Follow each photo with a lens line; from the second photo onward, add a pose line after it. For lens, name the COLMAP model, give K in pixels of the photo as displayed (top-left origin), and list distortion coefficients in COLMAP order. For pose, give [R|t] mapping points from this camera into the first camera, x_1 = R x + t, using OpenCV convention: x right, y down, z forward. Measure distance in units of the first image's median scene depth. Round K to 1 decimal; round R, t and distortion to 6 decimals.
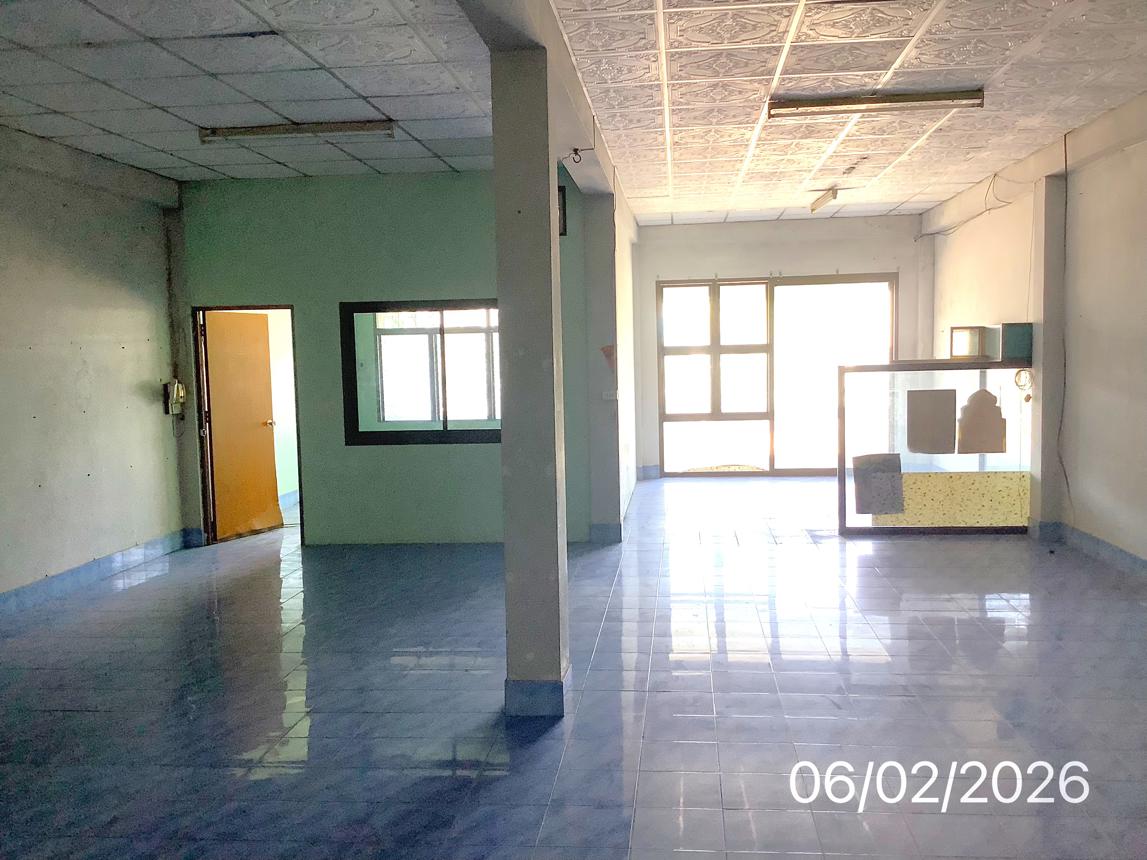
lens RADIAL K [[1028.7, 0, 573.5], [0, 1028.7, 430.0], [0, 0, 1]] dist [0.063745, 0.000228]
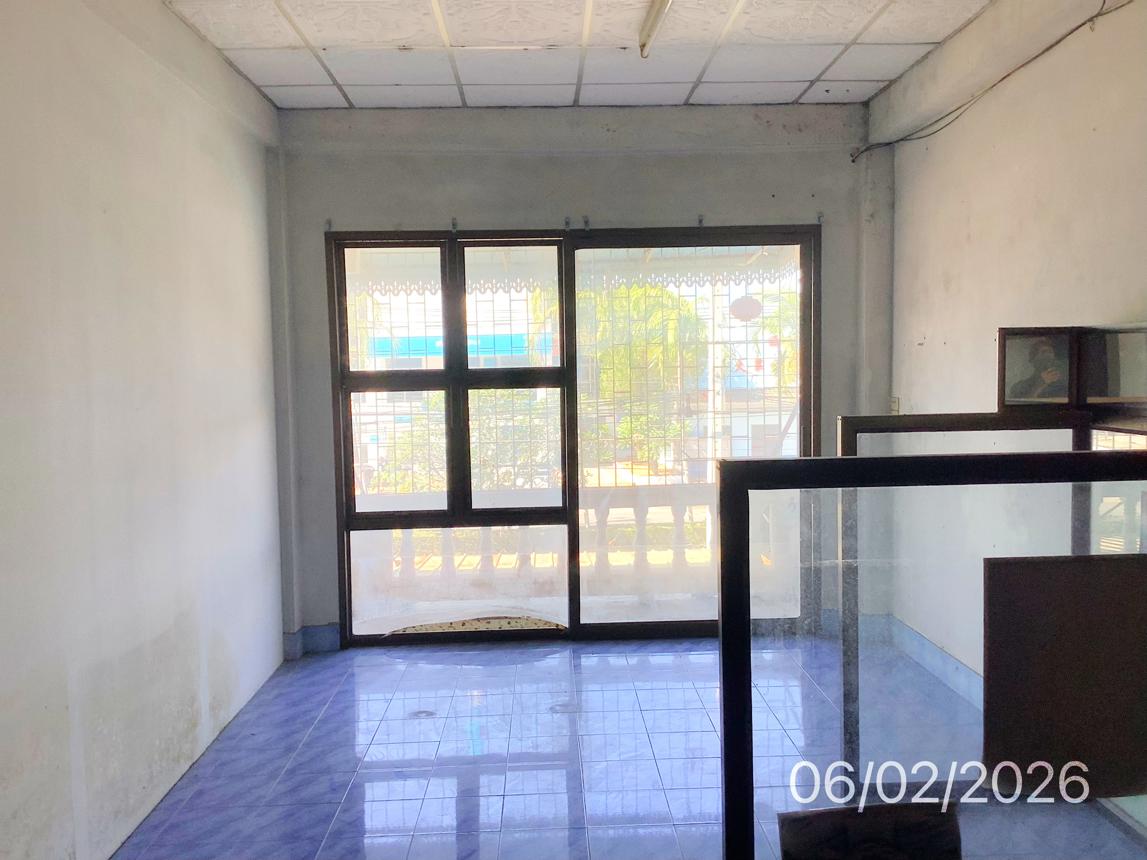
lens RADIAL K [[1037.8, 0, 573.5], [0, 1037.8, 430.0], [0, 0, 1]] dist [-0.002941, -0.001948]
pose [[0.991570, -0.002895, 0.129537, 0.130468], [0.005828, 0.999735, -0.022273, -0.043567], [-0.129438, 0.022840, 0.991324, 0.519796]]
